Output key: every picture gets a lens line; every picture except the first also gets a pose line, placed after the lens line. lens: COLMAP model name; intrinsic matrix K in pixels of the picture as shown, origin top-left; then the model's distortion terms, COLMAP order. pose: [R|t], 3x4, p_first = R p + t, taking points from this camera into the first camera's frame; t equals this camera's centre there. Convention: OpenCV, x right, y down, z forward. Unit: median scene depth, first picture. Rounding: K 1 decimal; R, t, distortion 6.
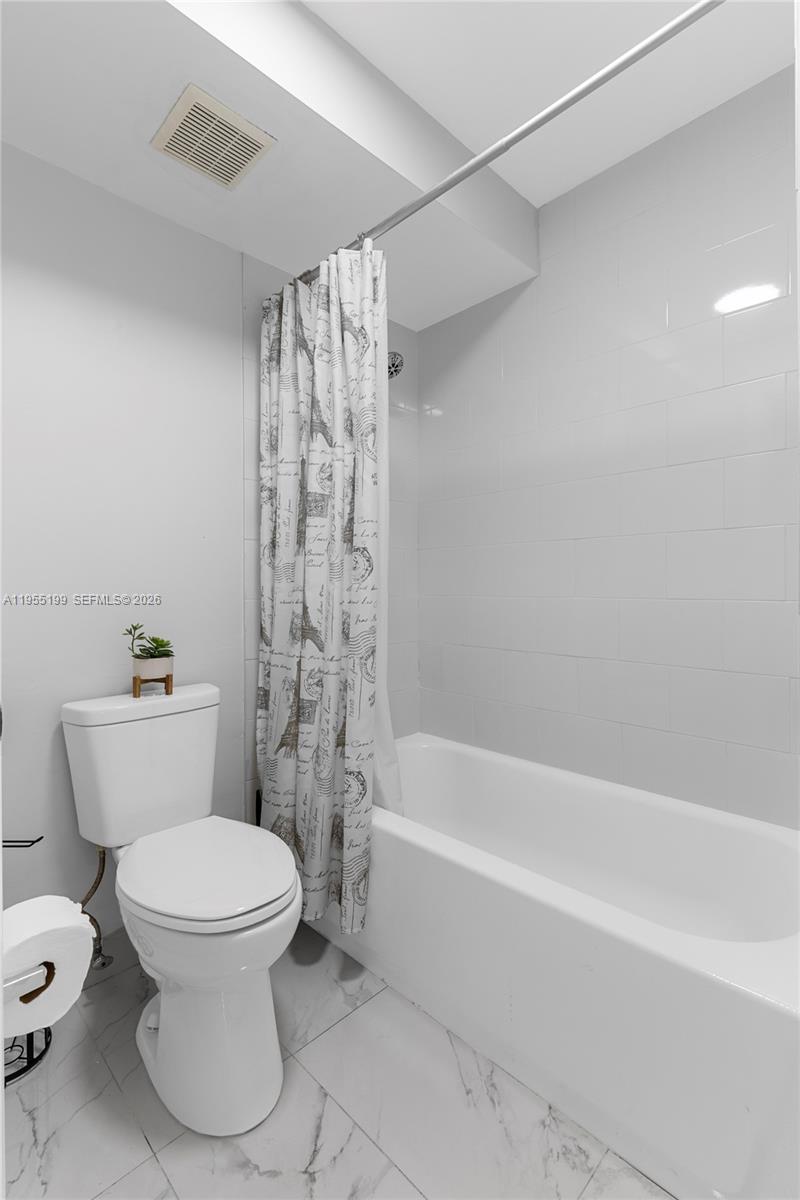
lens RADIAL K [[542.4, 0, 393.3], [0, 542.4, 589.4], [0, 0, 1]] dist [0.004554, -0.000262]
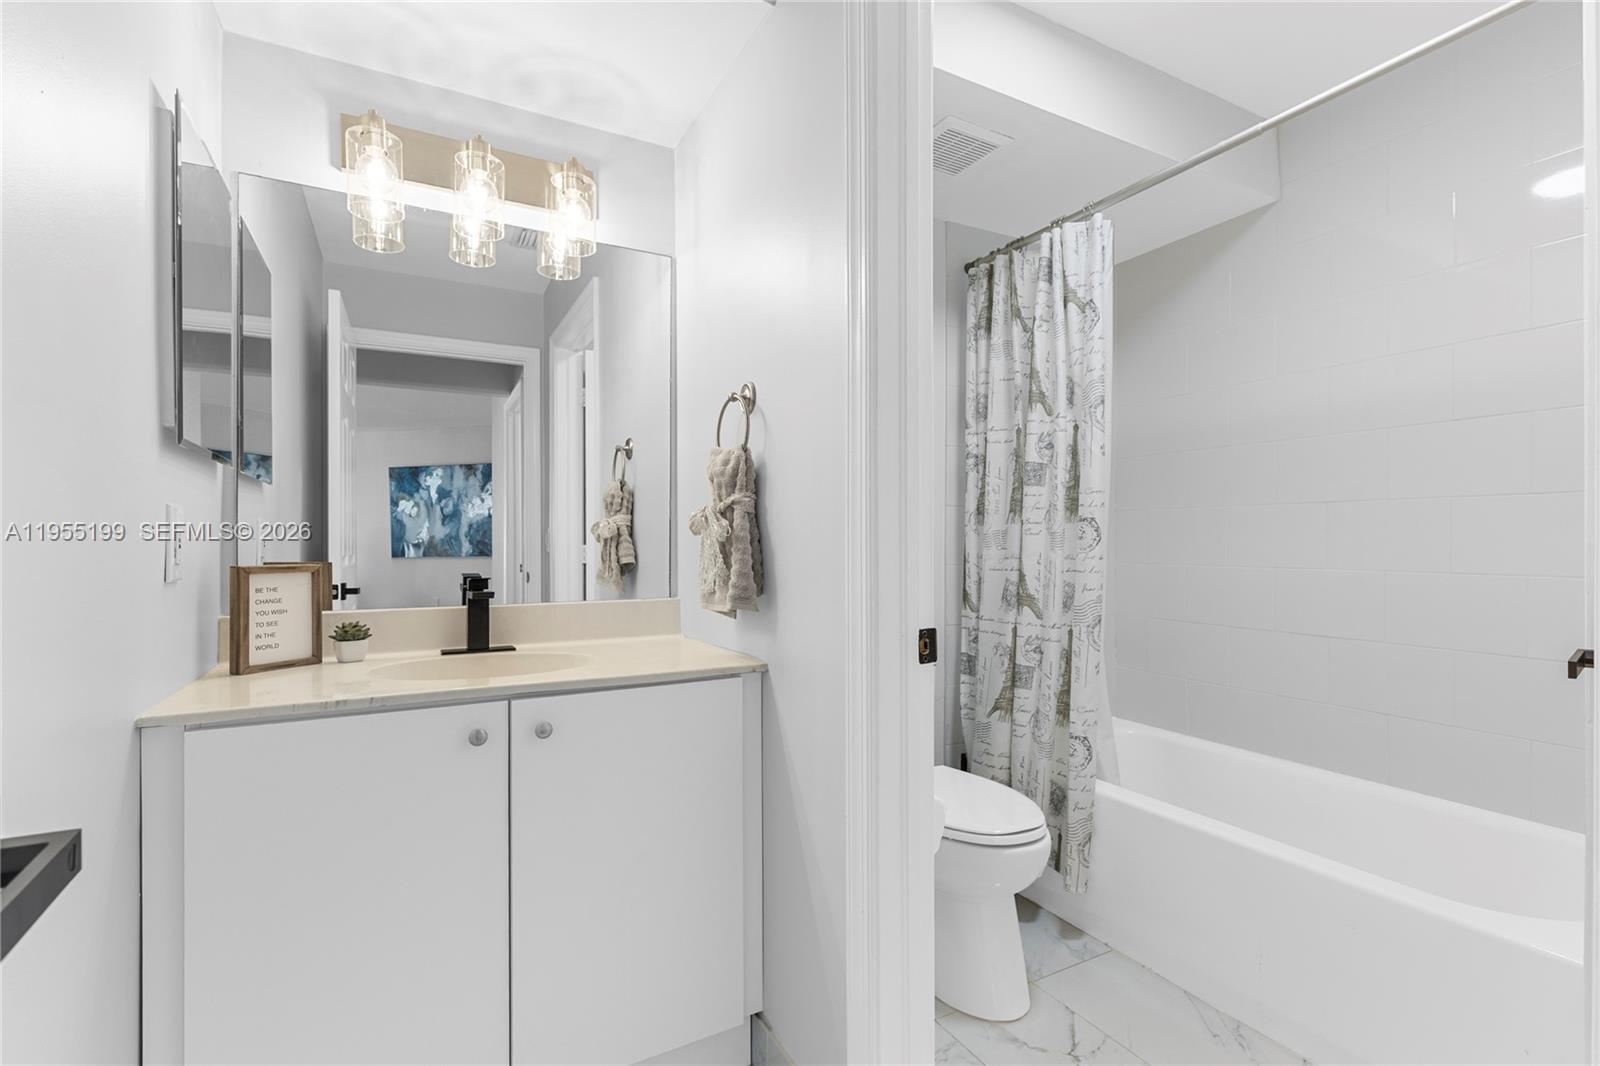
lens RADIAL K [[723.2, 0, 805.0], [0, 723.2, 547.7], [0, 0, 1]] dist [0.004554, -0.000262]
pose [[0.962573, 0.009827, -0.270843, -0.185722], [-0.009115, 0.999951, 0.003886, -0.019686], [0.270868, -0.001271, 0.962616, -0.415996]]
